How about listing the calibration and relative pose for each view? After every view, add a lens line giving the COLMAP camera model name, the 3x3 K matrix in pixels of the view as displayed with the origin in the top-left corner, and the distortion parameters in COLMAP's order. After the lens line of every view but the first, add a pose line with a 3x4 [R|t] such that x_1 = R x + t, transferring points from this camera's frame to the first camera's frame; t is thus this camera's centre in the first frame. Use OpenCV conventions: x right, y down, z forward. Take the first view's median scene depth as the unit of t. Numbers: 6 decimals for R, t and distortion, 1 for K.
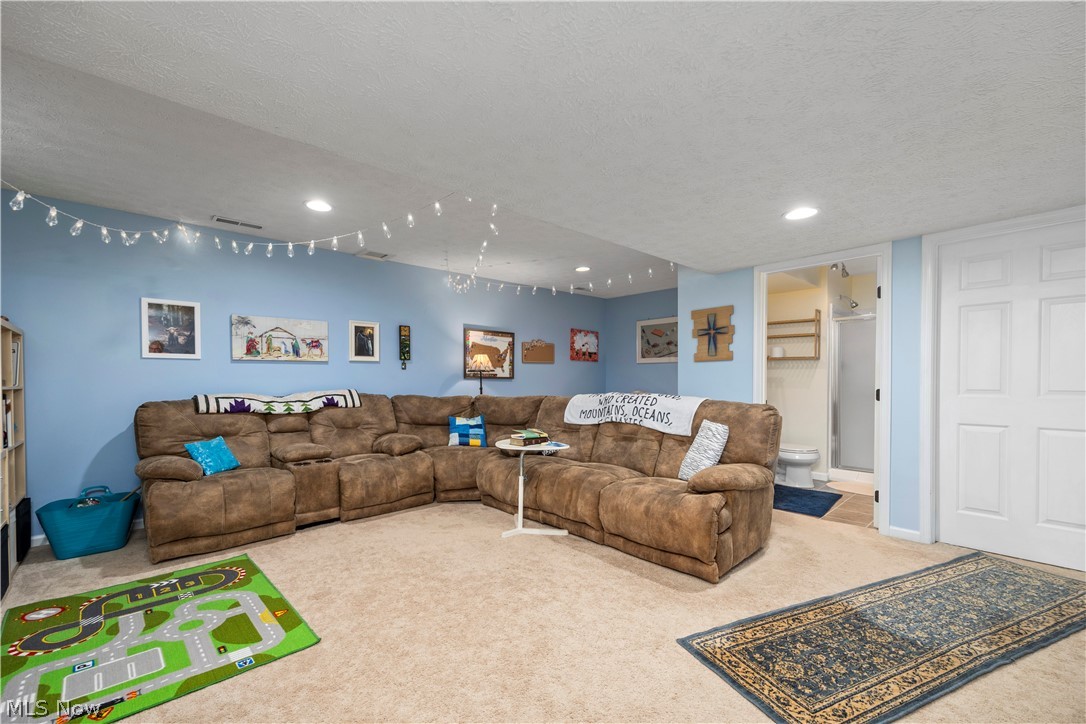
lens RADIAL K [[443.0, 0, 538.4], [0, 443.0, 383.5], [0, 0, 1]] dist [0.000253, -0.000031]
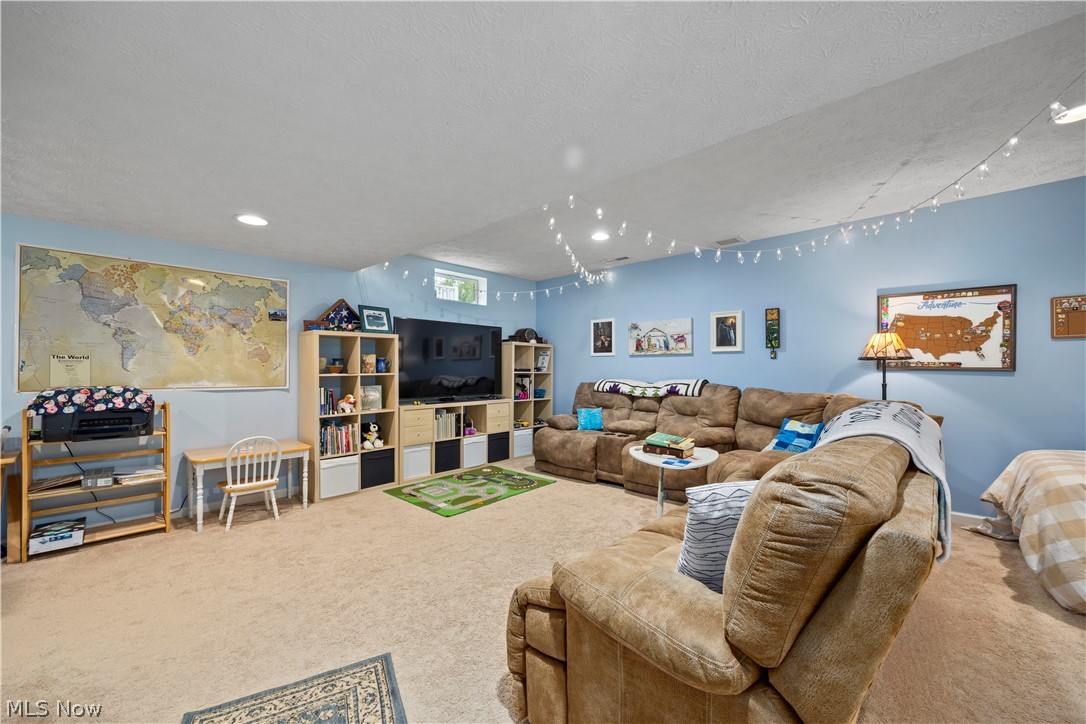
lens RADIAL K [[419.5, 0, 543.0], [0, 419.5, 362.0], [0, 0, 1]] dist [-0.001369, -0.000194]
pose [[0.077888, -0.012221, -0.996887, 0.611805], [-0.014279, 0.999809, -0.013372, -0.010462], [0.996860, 0.015276, 0.077699, 0.624236]]
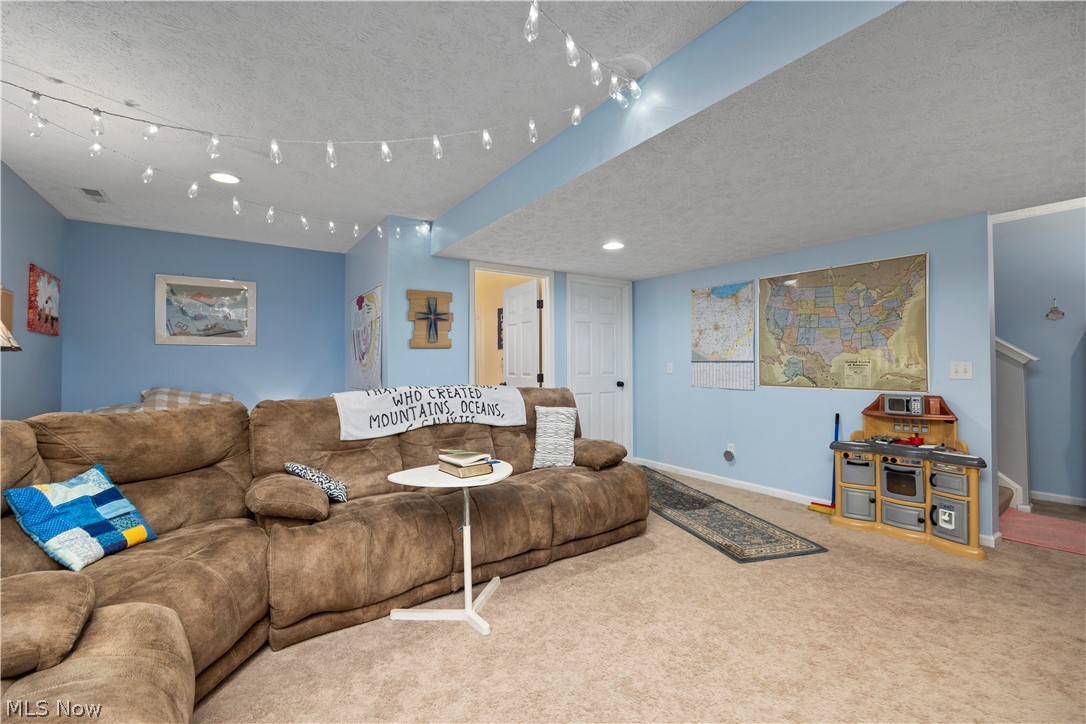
lens RADIAL K [[451.7, 0, 554.5], [0, 451.7, 358.3], [0, 0, 1]] dist [-0.006205, -0.000683]
pose [[0.137126, 0.016351, 0.990419, -0.562047], [0.017177, 0.999674, -0.018882, -0.008173], [-0.990405, 0.019601, 0.136800, 0.682358]]
